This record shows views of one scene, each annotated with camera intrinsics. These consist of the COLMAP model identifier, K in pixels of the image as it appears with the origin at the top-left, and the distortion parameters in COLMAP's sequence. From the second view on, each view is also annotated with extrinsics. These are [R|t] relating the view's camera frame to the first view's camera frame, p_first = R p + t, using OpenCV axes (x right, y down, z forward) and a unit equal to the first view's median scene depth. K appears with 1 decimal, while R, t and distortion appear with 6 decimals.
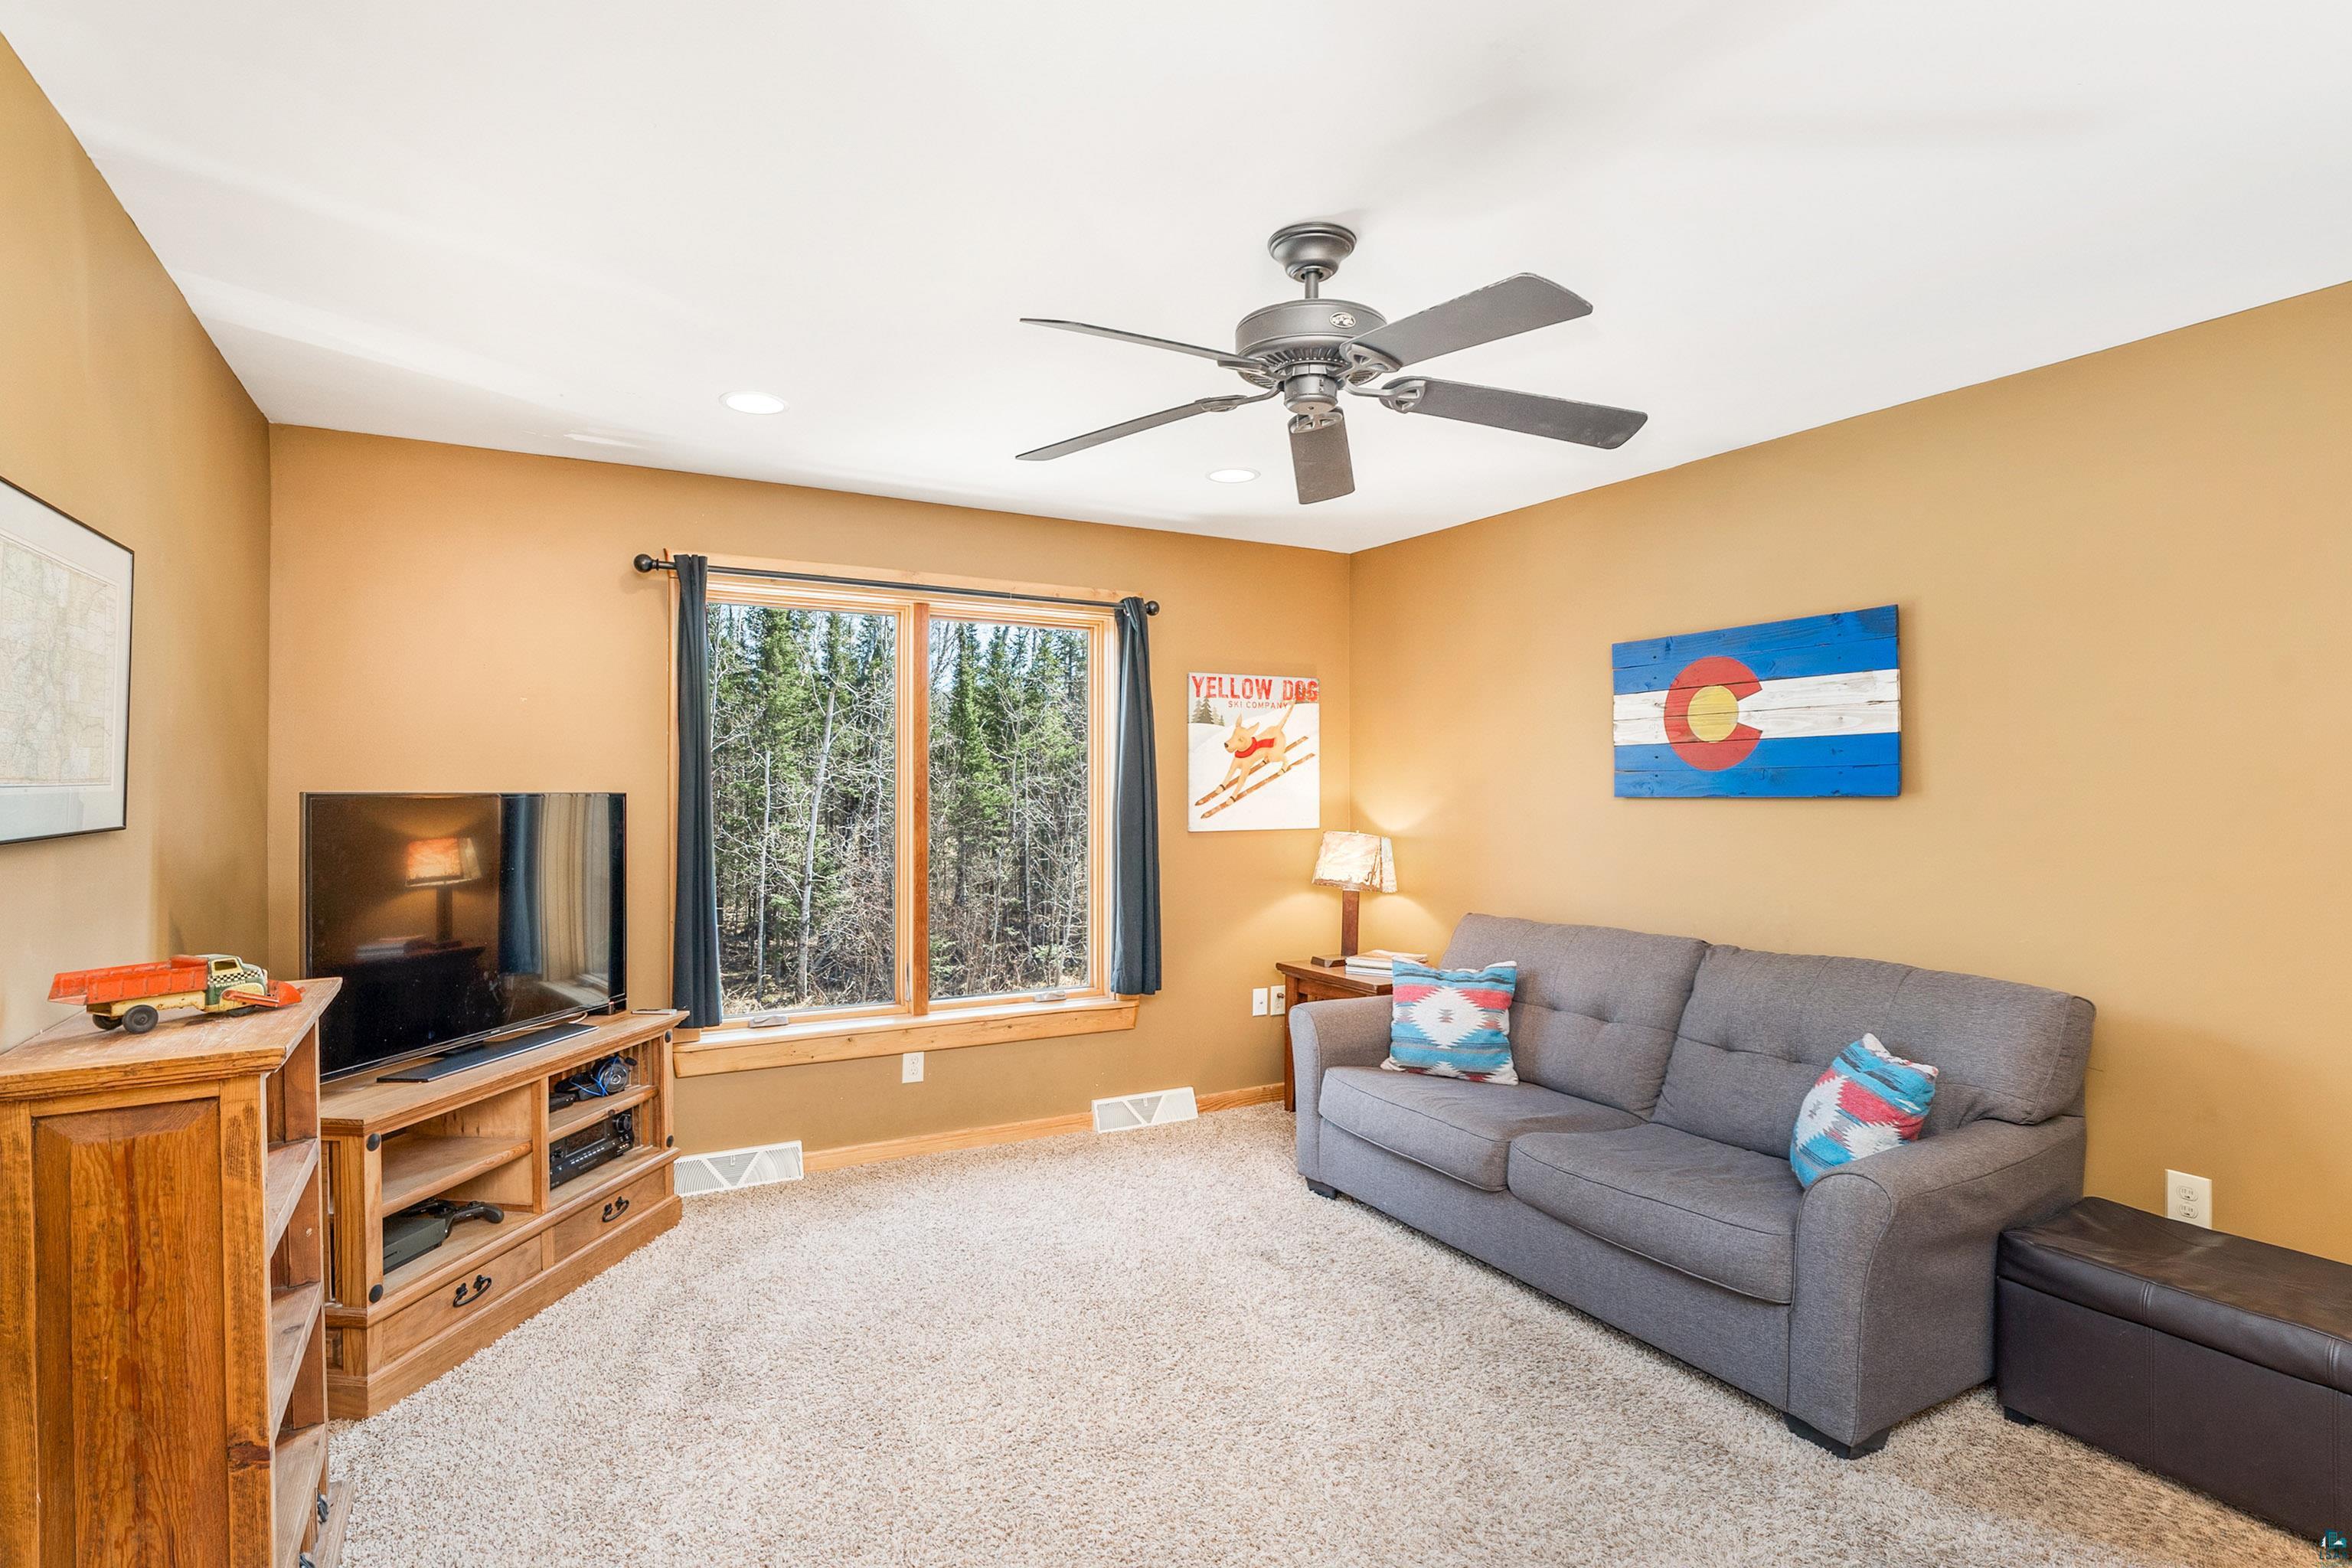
lens RADIAL K [[1168.7, 0, 1164.5], [0, 1168.7, 785.3], [0, 0, 1]] dist [0.000988, 0.000131]
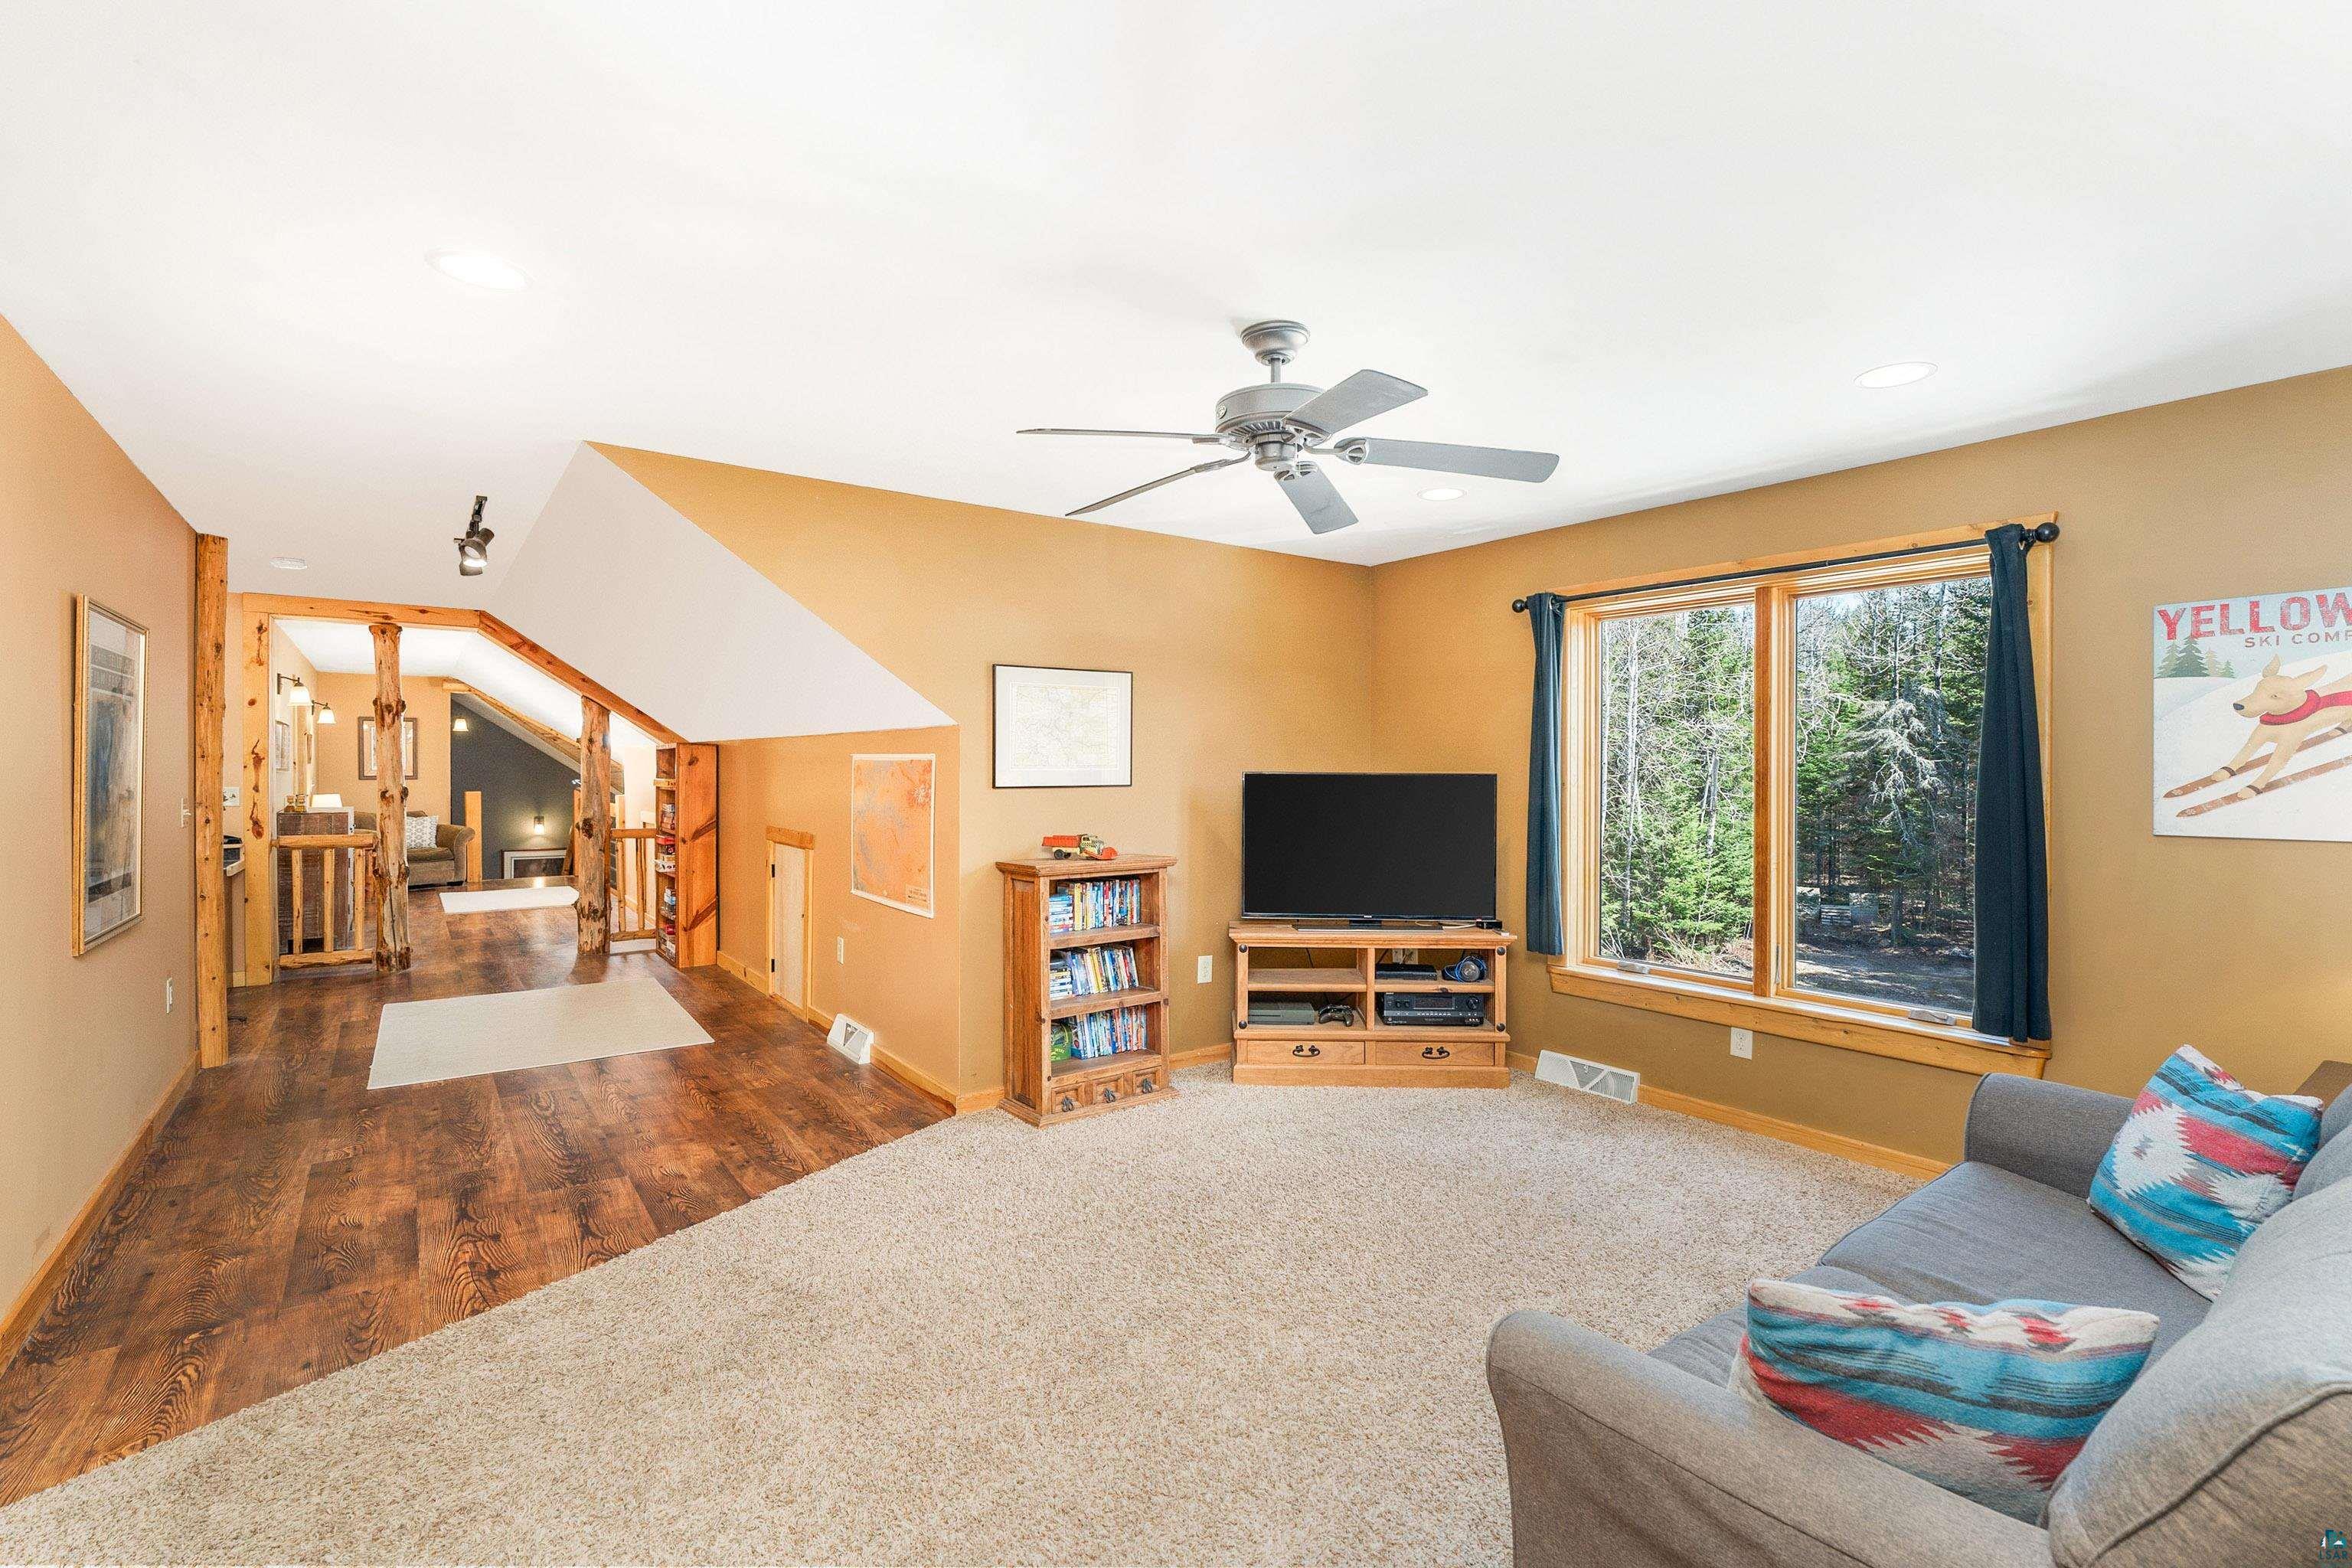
lens RADIAL K [[1075.6, 0, 1181.1], [0, 1075.6, 775.5], [0, 0, 1]] dist [-0.010951, 0.004289]
pose [[0.127989, 0.005401, -0.991761, 0.605829], [-0.000204, 0.999985, 0.005419, 0.001110], [0.991776, -0.000491, 0.127988, 0.361138]]
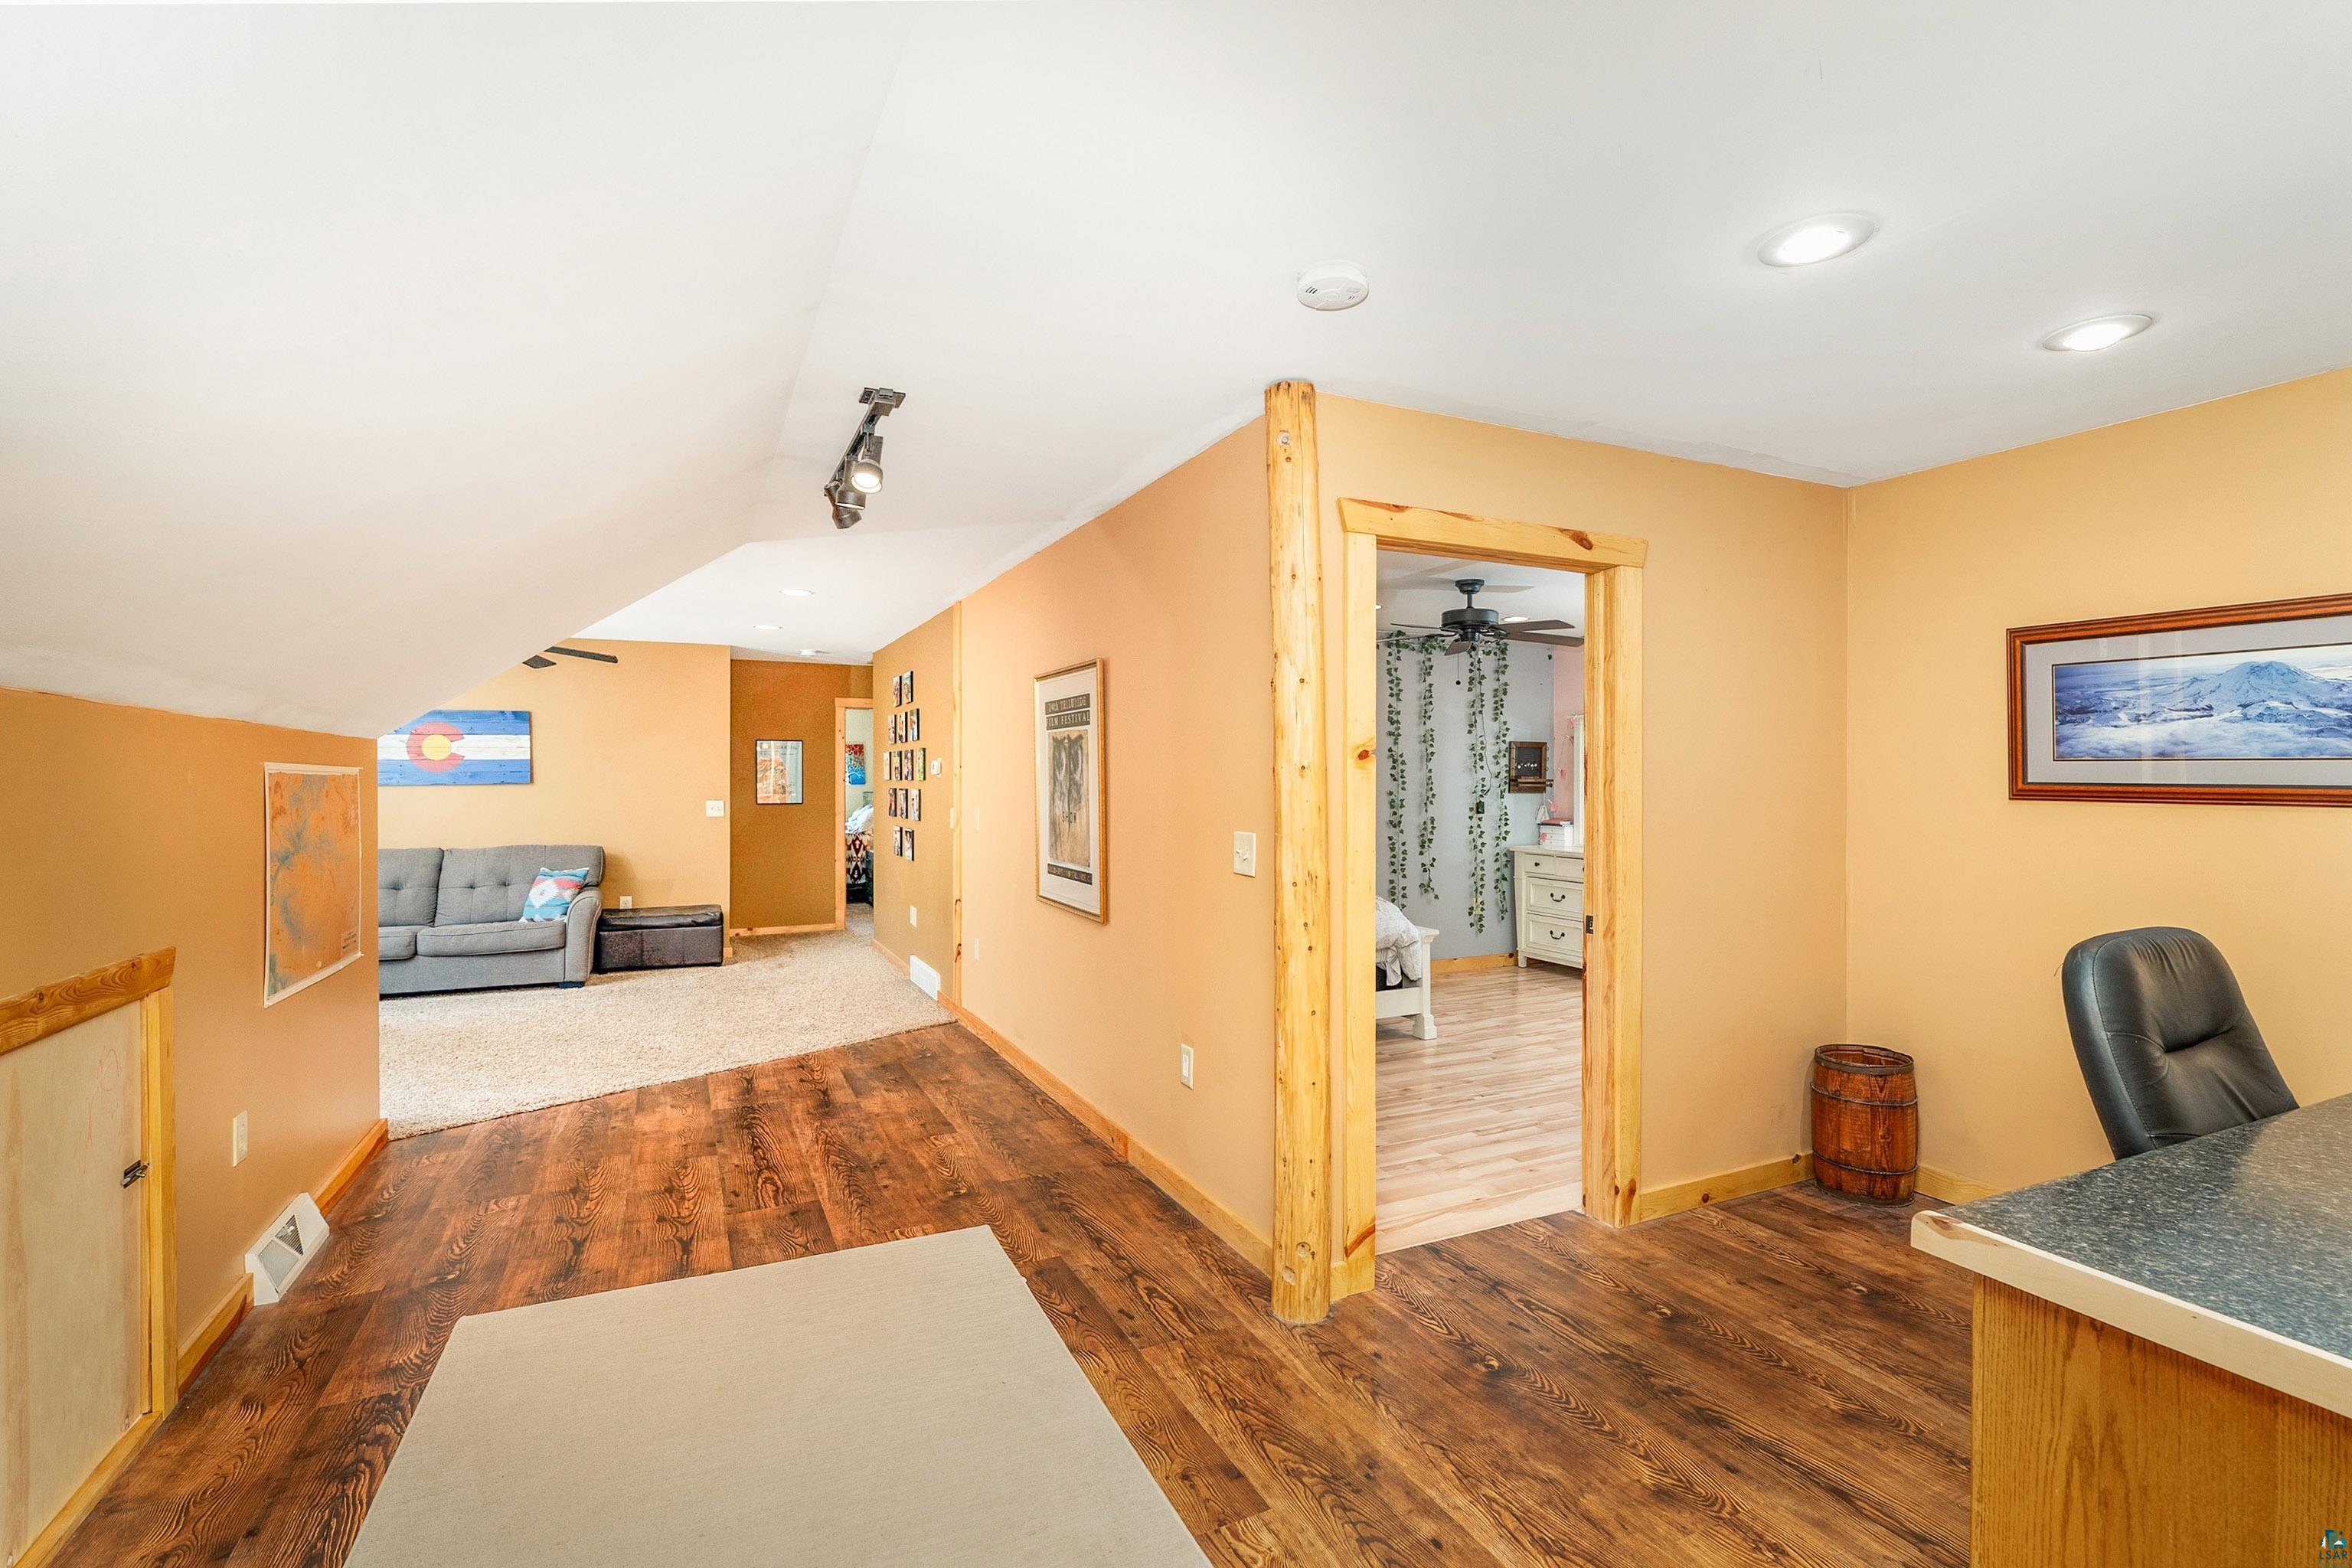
lens RADIAL K [[1075.6, 0, 1172.6], [0, 1075.6, 777.2], [0, 0, 1]] dist [-0.010951, 0.004289]
pose [[0.064533, -0.001752, 0.997914, -1.175522], [-0.002259, 0.999996, 0.001901, -0.008636], [-0.997913, -0.002377, 0.064529, -0.424690]]
